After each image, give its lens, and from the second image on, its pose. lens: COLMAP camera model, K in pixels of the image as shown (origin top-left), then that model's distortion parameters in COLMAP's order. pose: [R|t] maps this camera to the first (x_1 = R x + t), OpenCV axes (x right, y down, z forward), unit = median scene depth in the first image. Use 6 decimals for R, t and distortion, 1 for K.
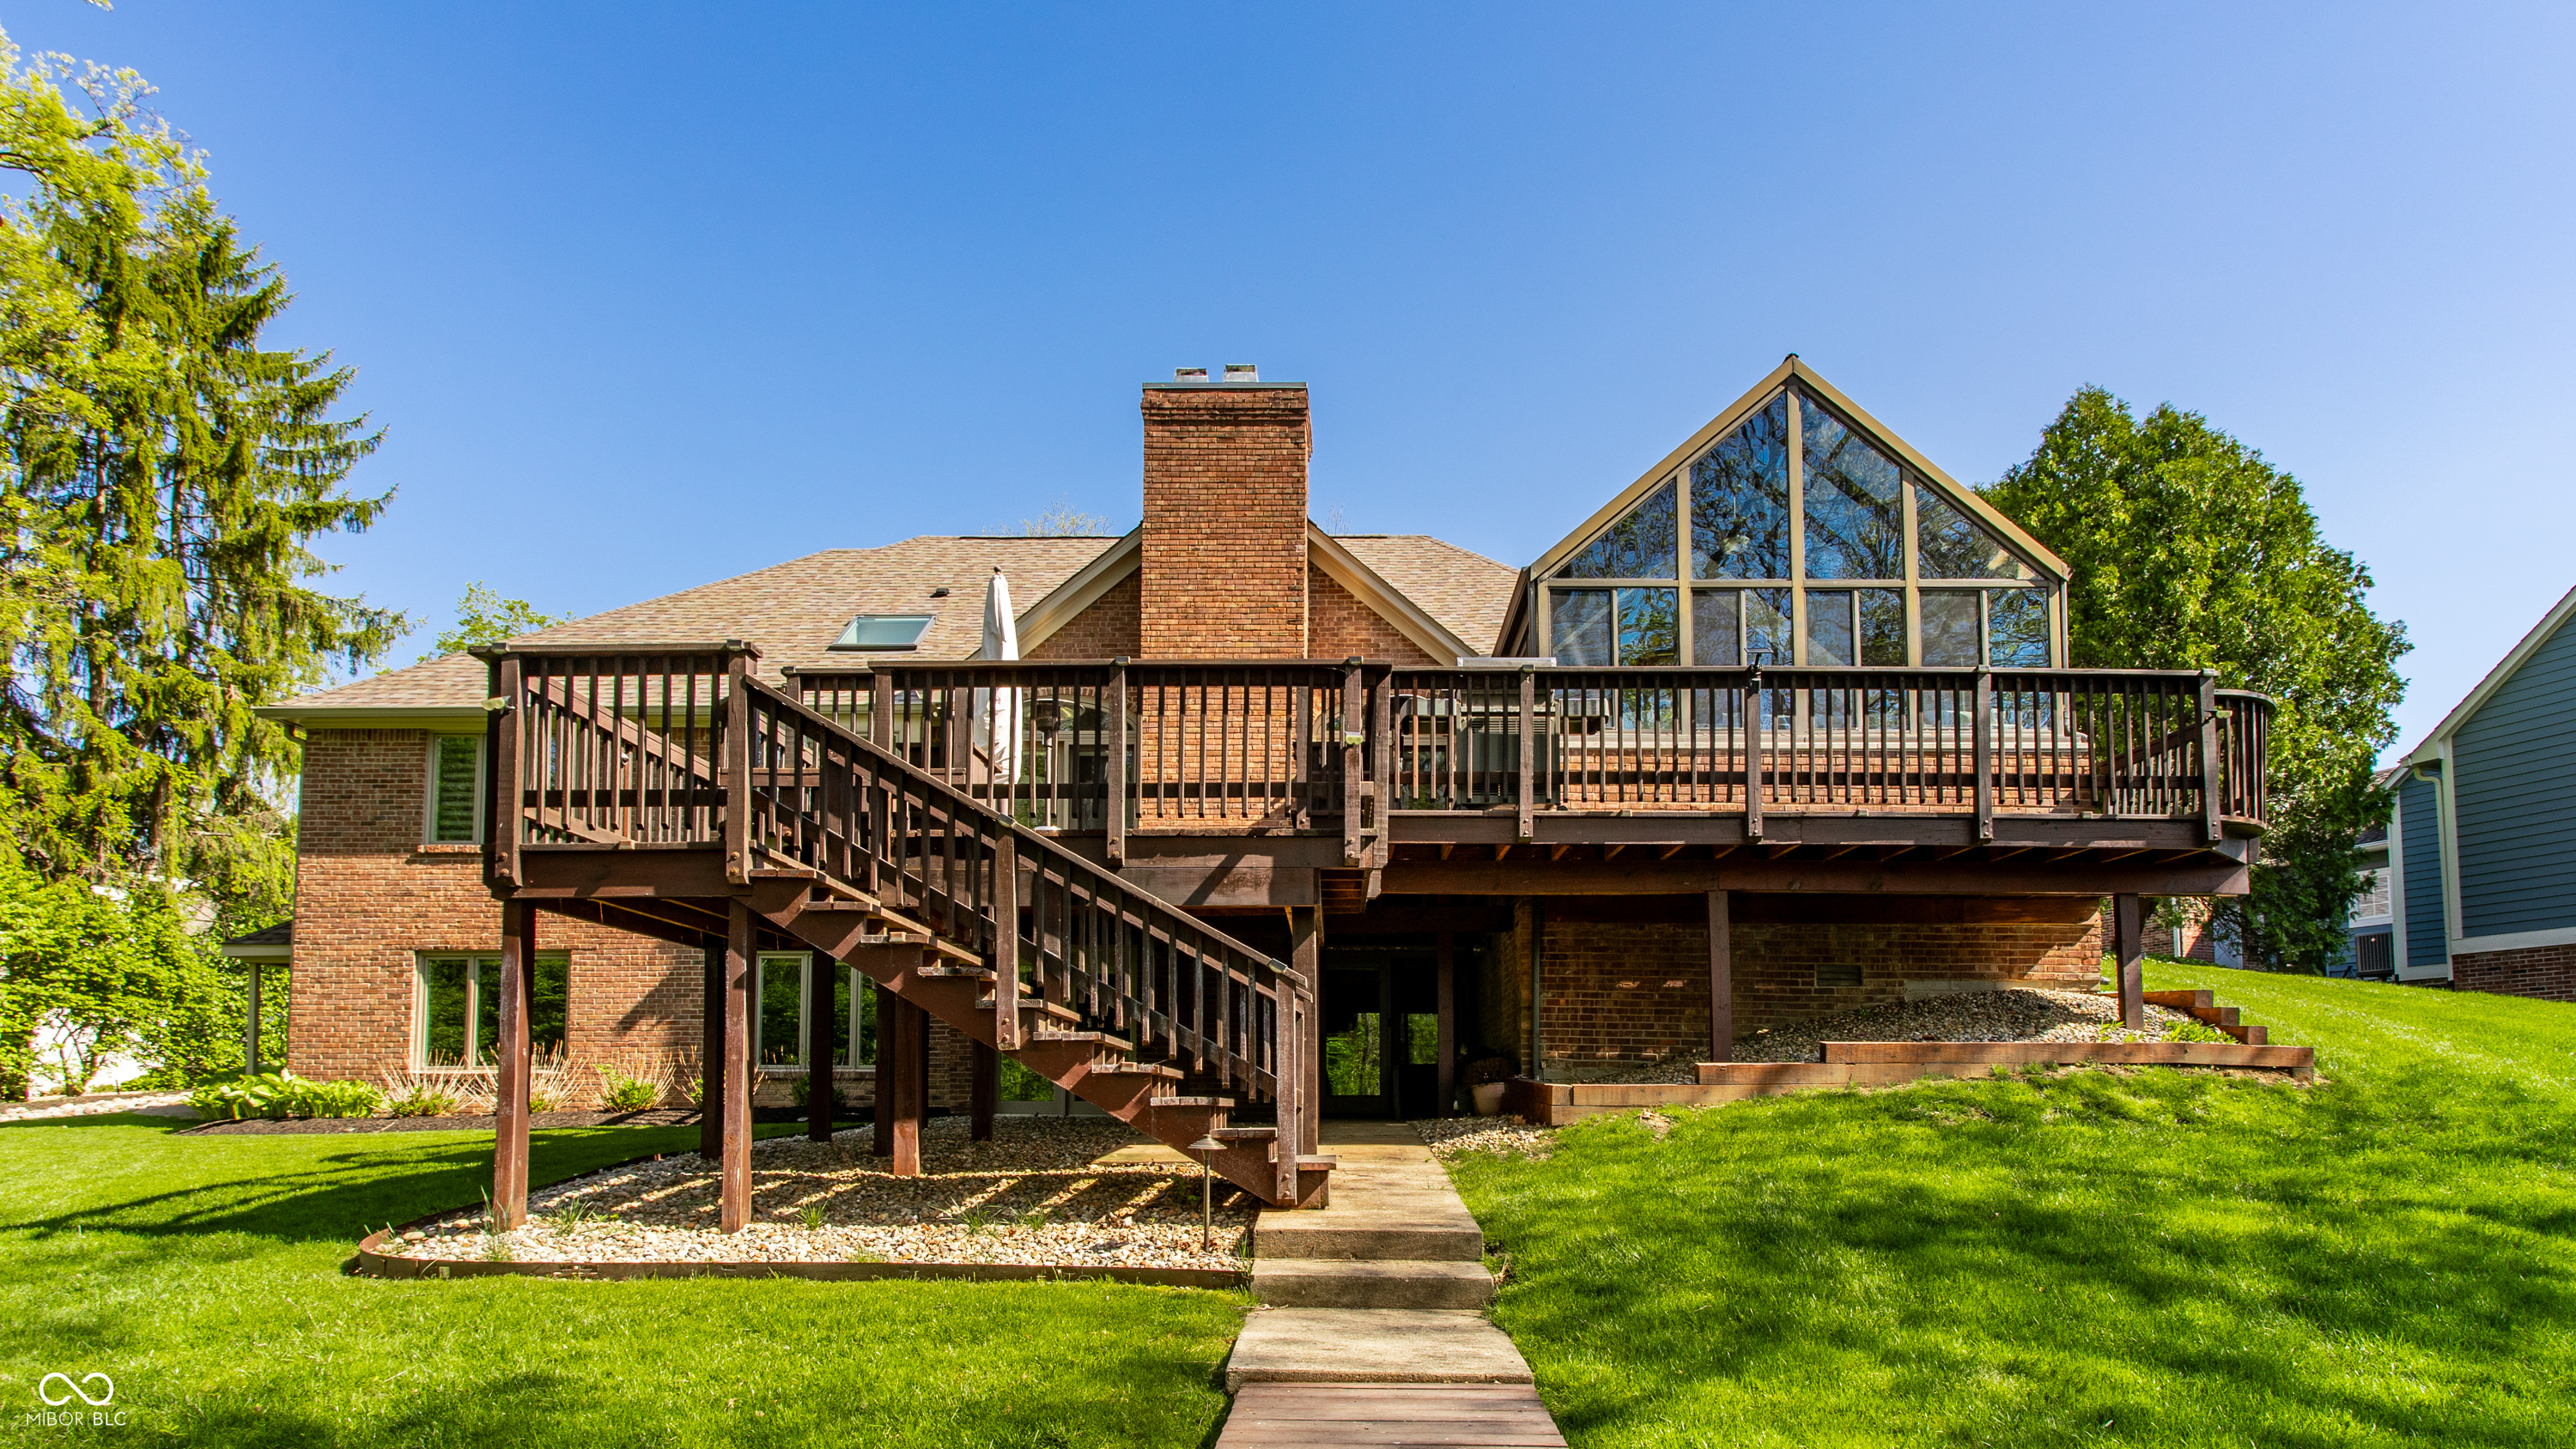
lens RADIAL K [[1402.3, 0, 1287.5], [0, 1402.3, 812.9], [0, 0, 1]] dist [0.001718, -0.000405]
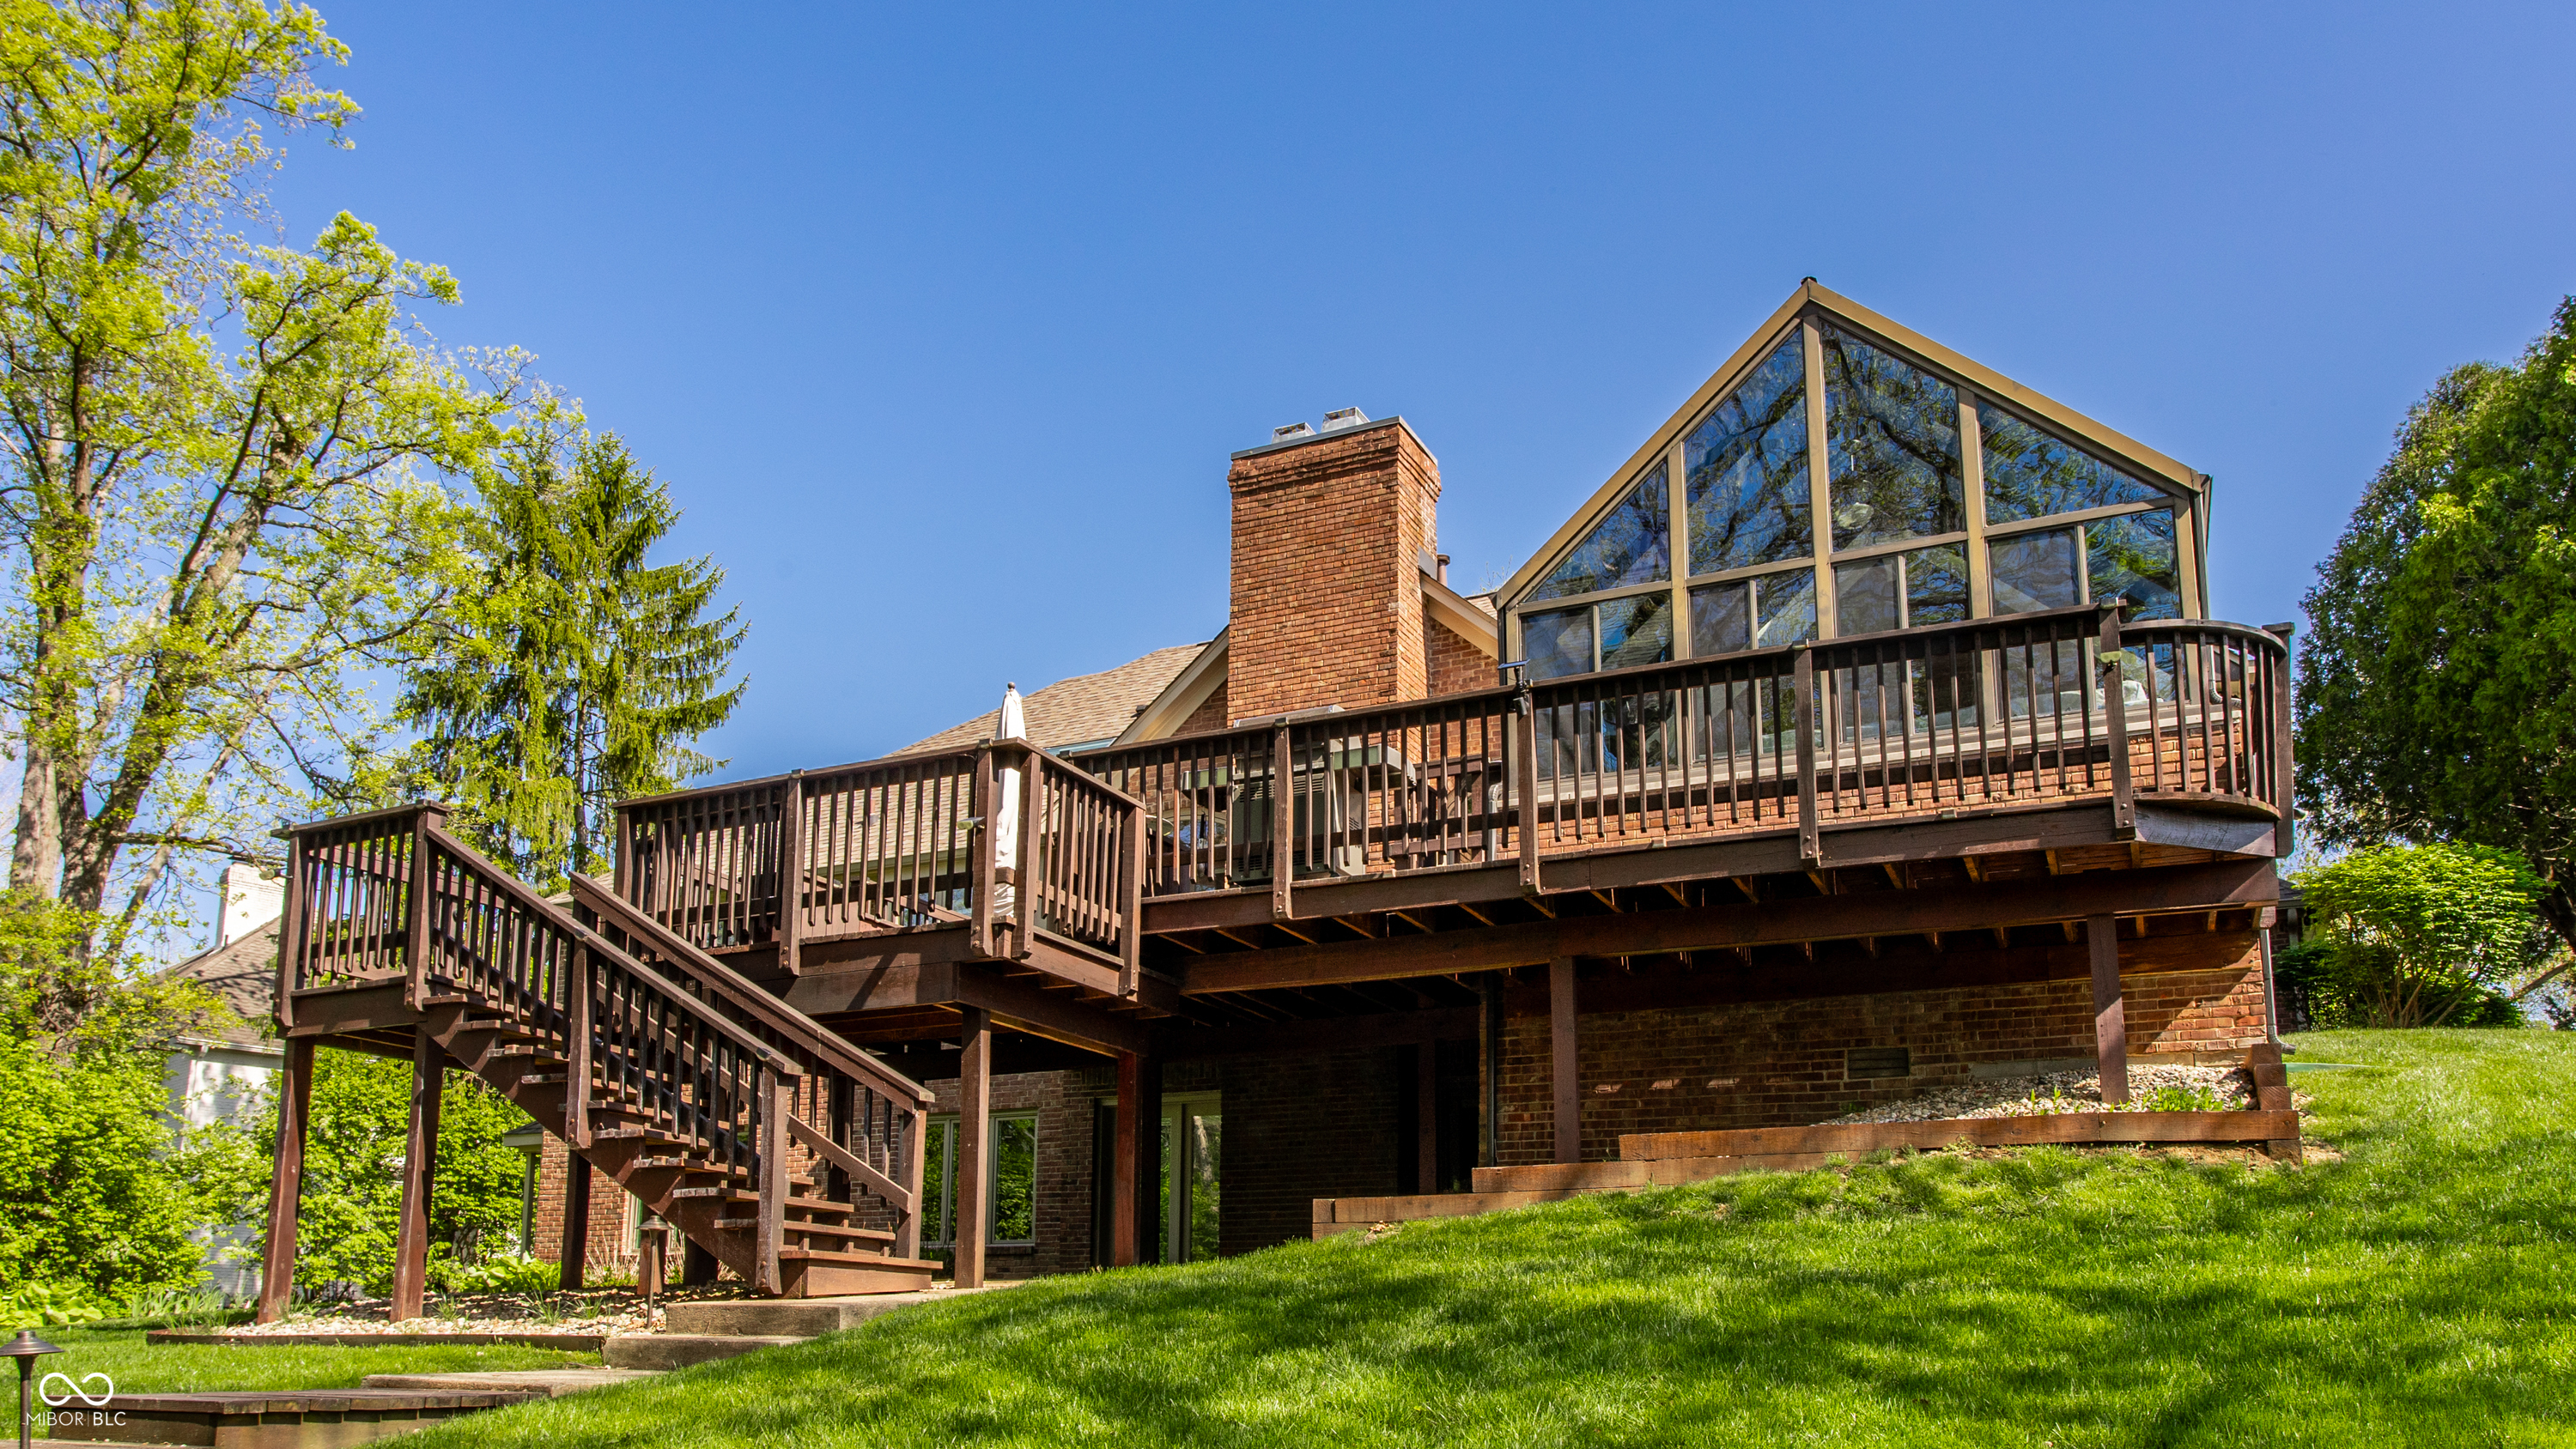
lens RADIAL K [[1851.0, 0, 1288.0], [0, 1851.0, 724.5], [0, 0, 1]] dist [-0.007145, -0.001956]
pose [[0.900891, -0.134351, -0.412729, 0.498437], [0.078166, 0.985561, -0.150201, 0.056545], [0.426949, 0.103053, 0.898385, -0.037385]]
